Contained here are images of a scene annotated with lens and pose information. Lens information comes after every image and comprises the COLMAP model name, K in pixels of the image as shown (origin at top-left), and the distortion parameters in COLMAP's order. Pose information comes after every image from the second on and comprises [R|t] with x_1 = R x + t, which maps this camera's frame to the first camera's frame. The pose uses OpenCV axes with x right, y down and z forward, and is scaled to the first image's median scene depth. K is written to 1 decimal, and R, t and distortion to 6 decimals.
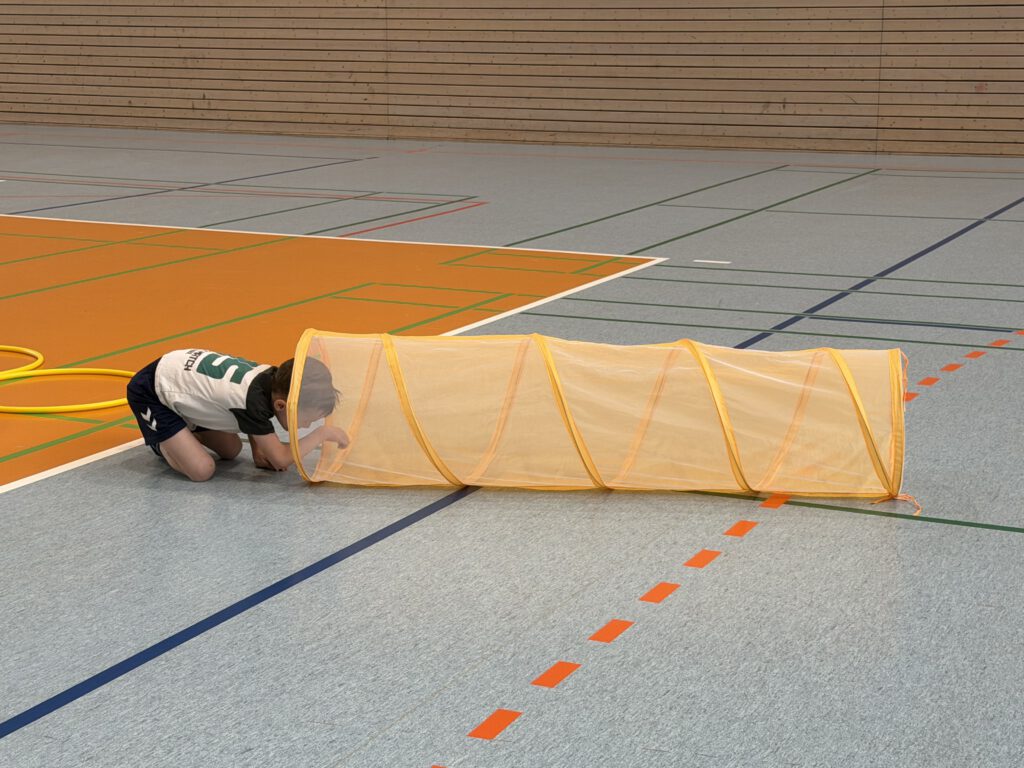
lens RADIAL K [[1856.2, 0, 512.0], [0, 1856.2, 384.0], [0, 0, 1]] dist [0.171908, -0.092944]
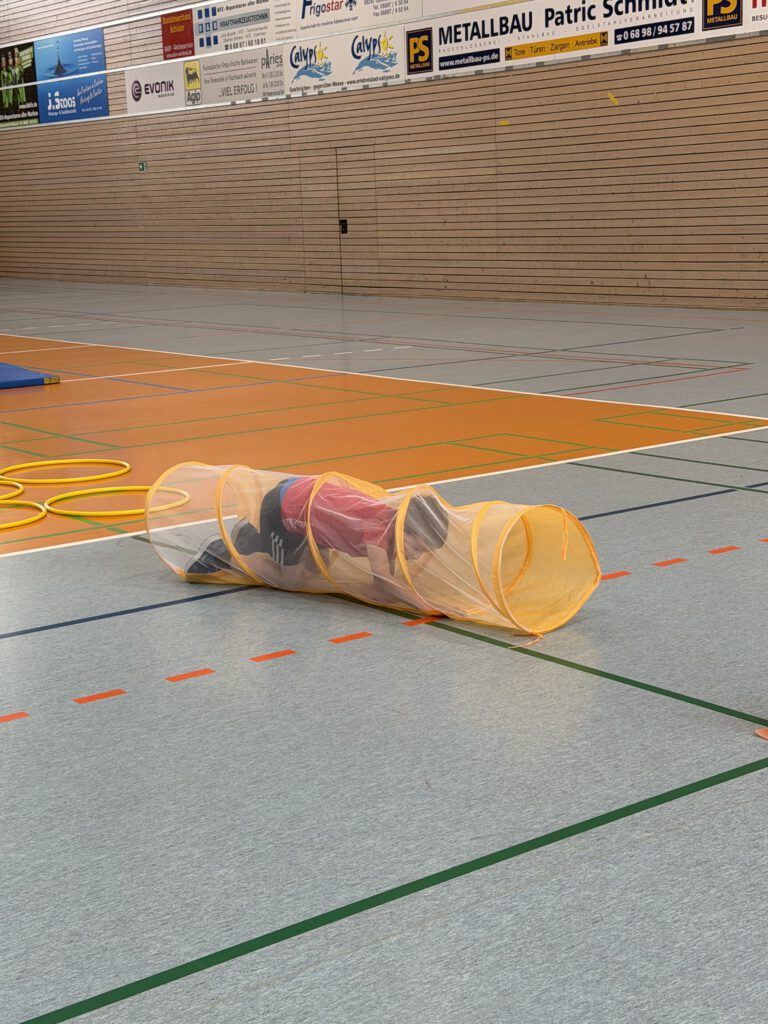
lens RADIAL K [[1598.5, 0, 384.0], [0, 1598.5, 512.0], [0, 0, 1]] dist [0.178767, -0.201623]
pose [[0.889093, 0.061665, -0.453555, 0.689779], [-0.064069, 0.997895, 0.010081, -0.018938], [0.453221, 0.020096, 0.891171, 0.079944]]
